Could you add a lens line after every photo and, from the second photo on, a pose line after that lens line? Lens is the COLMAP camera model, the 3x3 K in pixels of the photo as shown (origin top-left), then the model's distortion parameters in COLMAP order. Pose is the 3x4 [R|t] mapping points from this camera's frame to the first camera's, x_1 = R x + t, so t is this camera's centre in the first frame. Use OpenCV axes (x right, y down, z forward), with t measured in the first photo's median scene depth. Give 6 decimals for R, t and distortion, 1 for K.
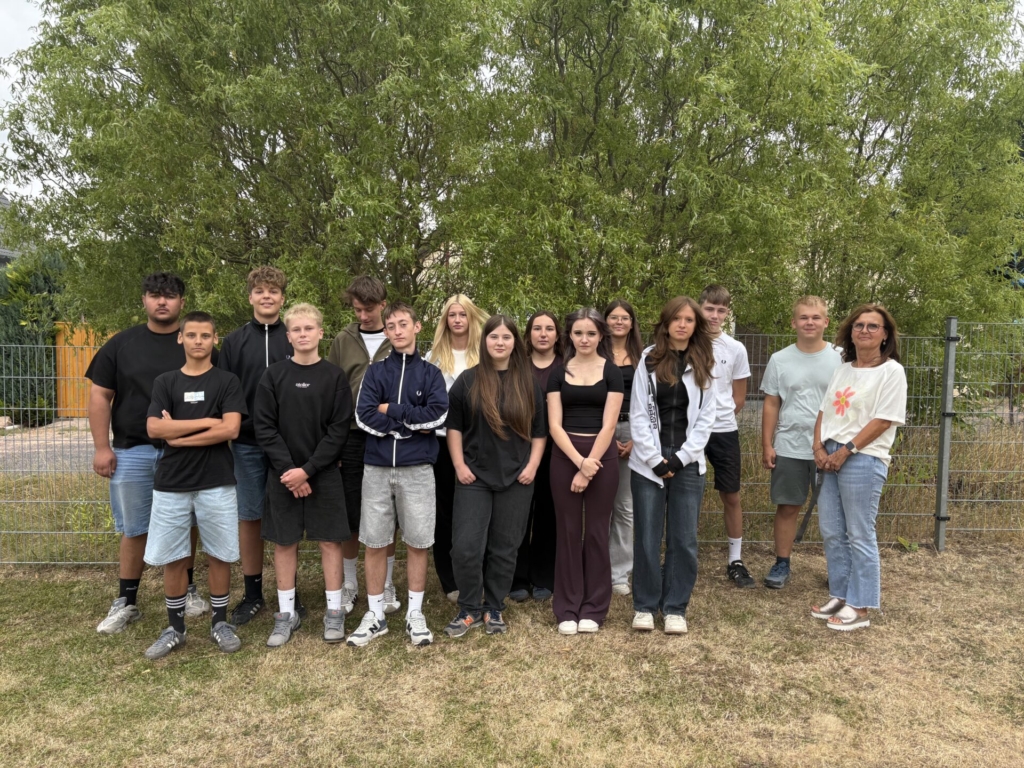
lens RADIAL K [[787.9, 0, 515.3], [0, 787.9, 379.8], [0, 0, 1]] dist [0.050716, -0.057006]
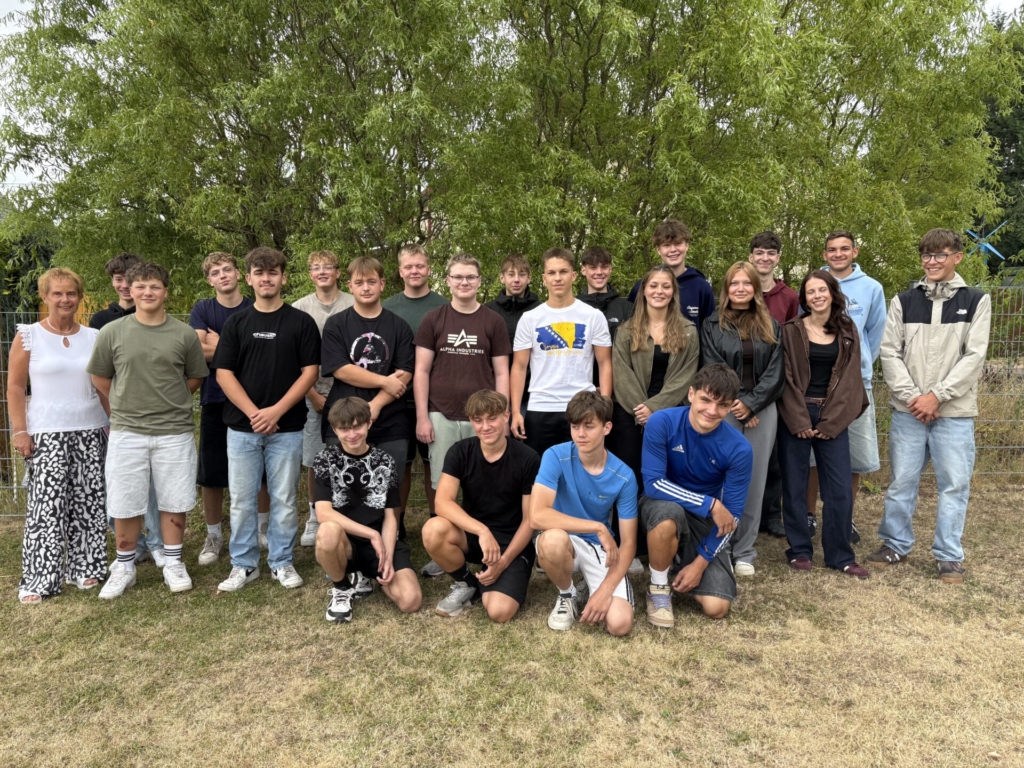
lens RADIAL K [[787.9, 0, 514.2], [0, 787.9, 385.8], [0, 0, 1]] dist [0.050716, -0.057006]
pose [[0.999494, -0.010312, 0.030083, -0.043123], [0.008826, 0.998755, 0.049090, 0.007924], [-0.030552, -0.048800, 0.998341, -0.097455]]
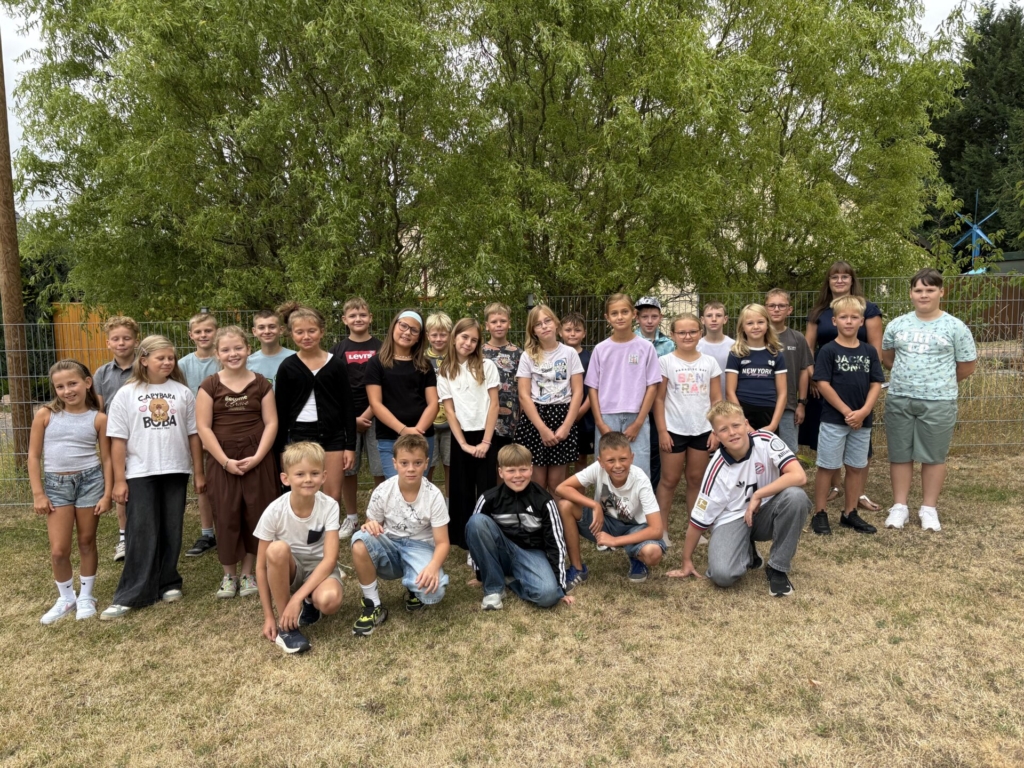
lens RADIAL K [[787.9, 0, 508.7], [0, 787.9, 378.1], [0, 0, 1]] dist [0.050716, -0.057006]
pose [[0.999282, -0.035304, 0.013732, 0.021208], [0.034708, 0.998538, 0.041430, 0.014066], [-0.015175, -0.040923, 0.999047, -0.243439]]
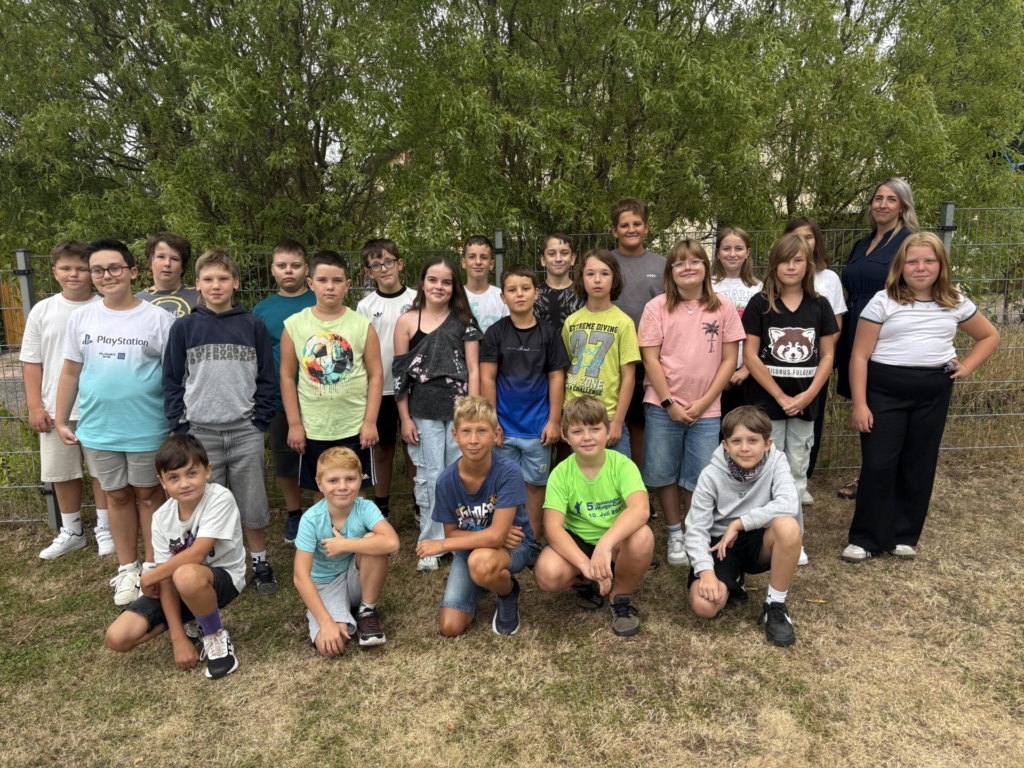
lens RADIAL K [[787.9, 0, 515.5], [0, 787.9, 389.1], [0, 0, 1]] dist [0.050716, -0.057006]
pose [[0.999303, -0.036129, 0.009373, 0.087759], [0.034740, 0.992111, 0.120450, -0.000271], [-0.013651, -0.120040, 0.992675, 0.168207]]
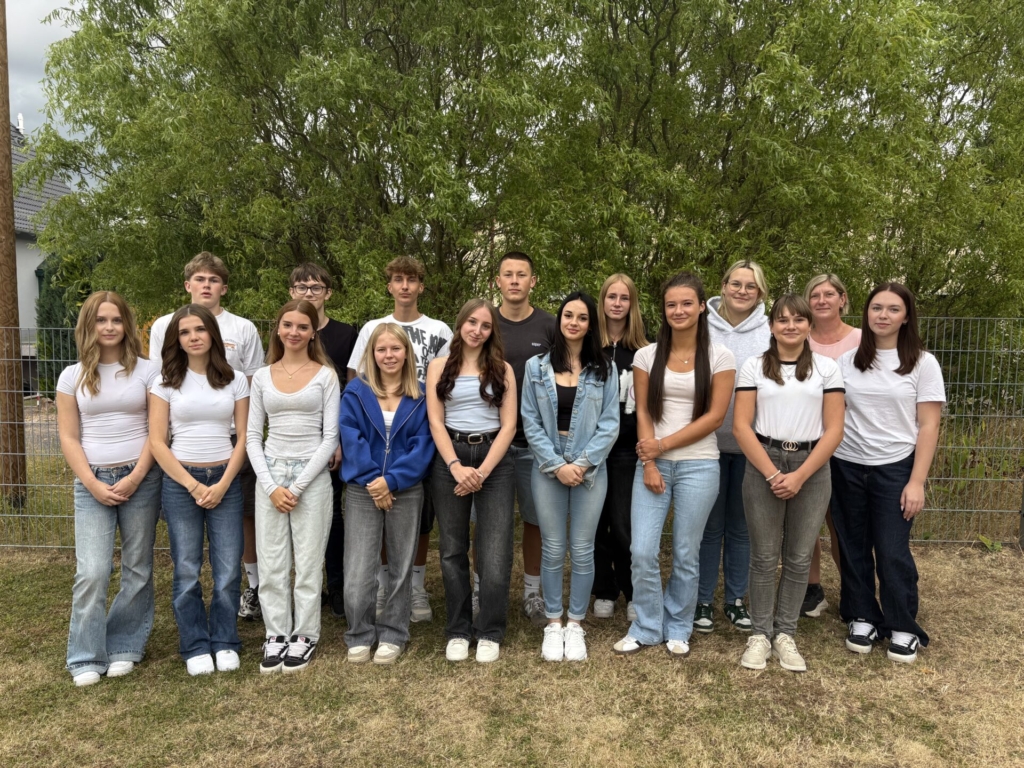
lens RADIAL K [[787.9, 0, 512.9], [0, 787.9, 380.9], [0, 0, 1]] dist [0.050716, -0.057006]
pose [[0.998056, 0.003744, -0.062213, -0.002815], [-0.002069, 0.999634, 0.026956, -0.006458], [0.062291, -0.026775, 0.997699, 0.056913]]
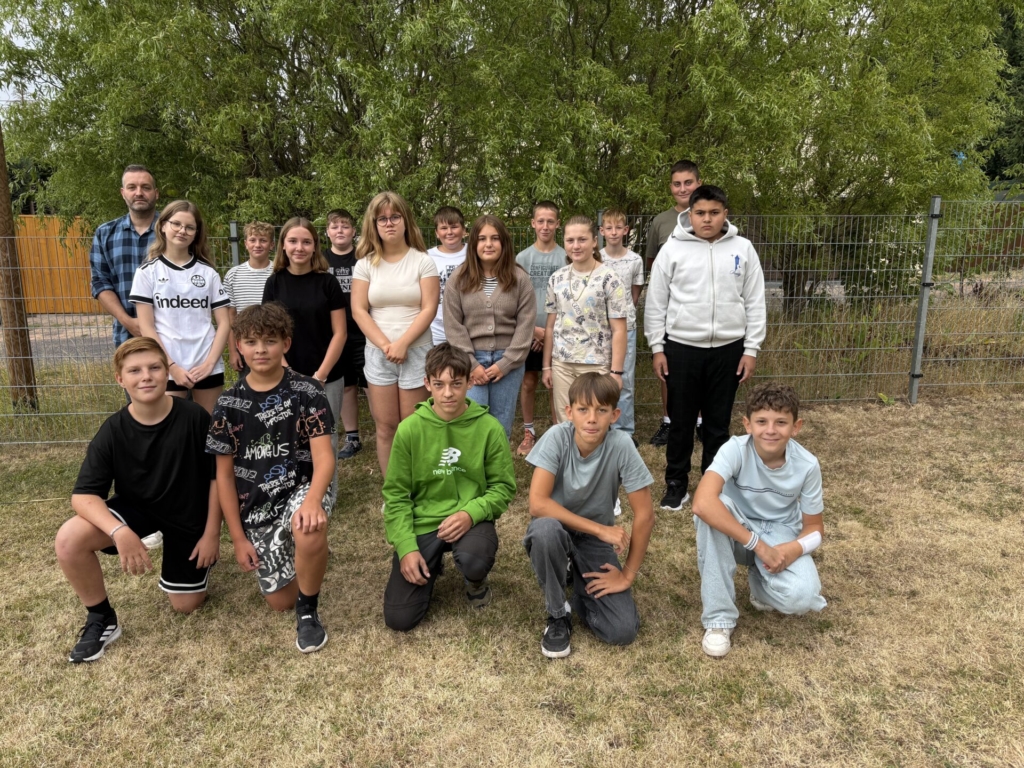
lens RADIAL K [[787.9, 0, 514.9], [0, 787.9, 387.1], [0, 0, 1]] dist [0.050716, -0.057006]
pose [[0.997269, -0.031747, 0.066687, -0.141580], [0.021474, 0.988533, 0.149469, 0.006726], [-0.070667, -0.147629, 0.986515, -0.114443]]
